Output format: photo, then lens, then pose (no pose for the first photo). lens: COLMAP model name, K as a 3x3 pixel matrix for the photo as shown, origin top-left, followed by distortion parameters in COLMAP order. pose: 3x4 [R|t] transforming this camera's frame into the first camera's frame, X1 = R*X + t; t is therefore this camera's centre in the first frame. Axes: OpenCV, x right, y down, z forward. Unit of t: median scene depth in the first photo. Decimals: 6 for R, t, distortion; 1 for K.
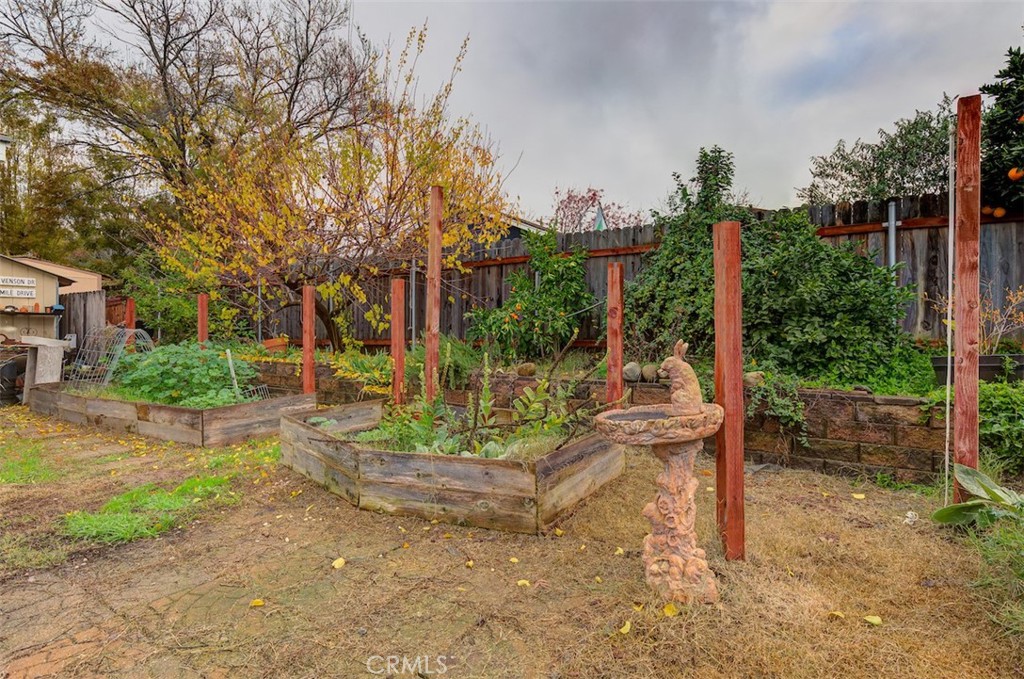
lens RADIAL K [[514.1, 0, 516.3], [0, 514.1, 336.4], [0, 0, 1]] dist [-0.003138, 0.002814]
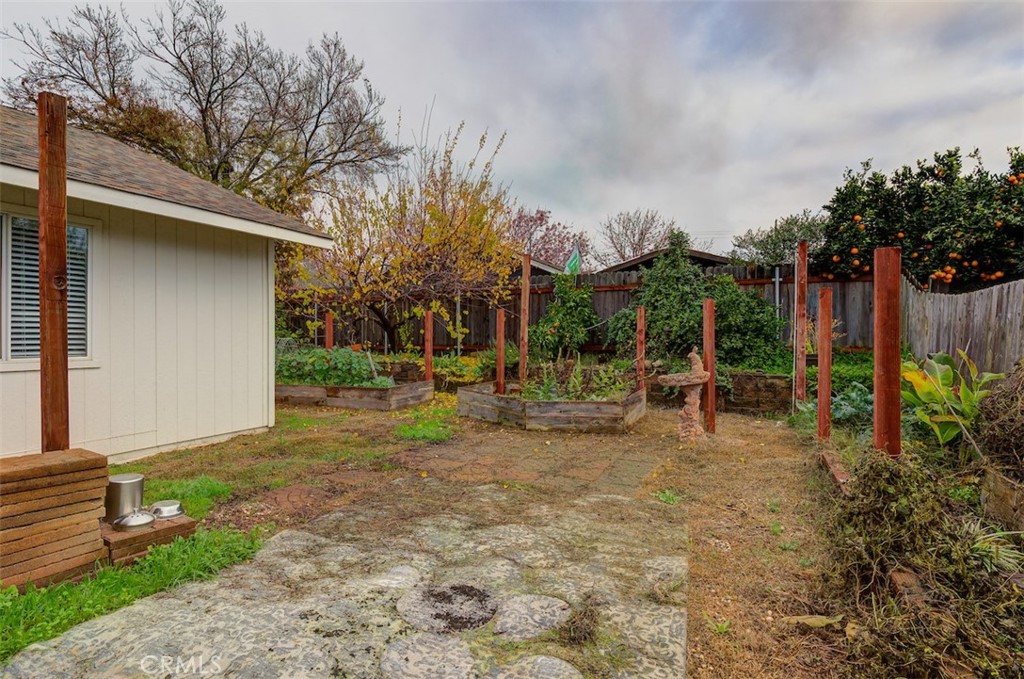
lens RADIAL K [[514.1, 0, 505.0], [0, 514.1, 345.3], [0, 0, 1]] dist [-0.003138, 0.002814]
pose [[0.992274, 0.000721, 0.124060, -0.462241], [-0.001740, 0.999966, 0.008111, -0.009435], [-0.124050, -0.008264, 0.992242, -0.710970]]
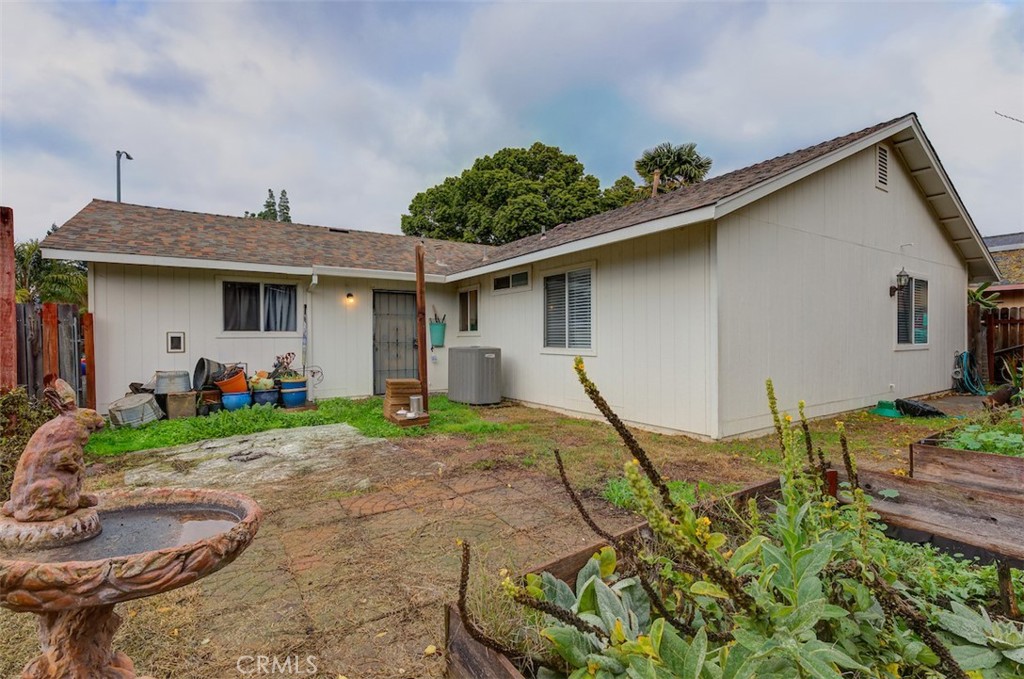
lens RADIAL K [[476.0, 0, 513.7], [0, 476.0, 338.3], [0, 0, 1]] dist [-0.001864, 0.001650]
pose [[-0.413570, 0.011320, -0.910402, 0.281221], [0.002663, 0.999933, 0.011223, -0.024226], [0.910469, 0.002217, -0.413572, 0.777431]]
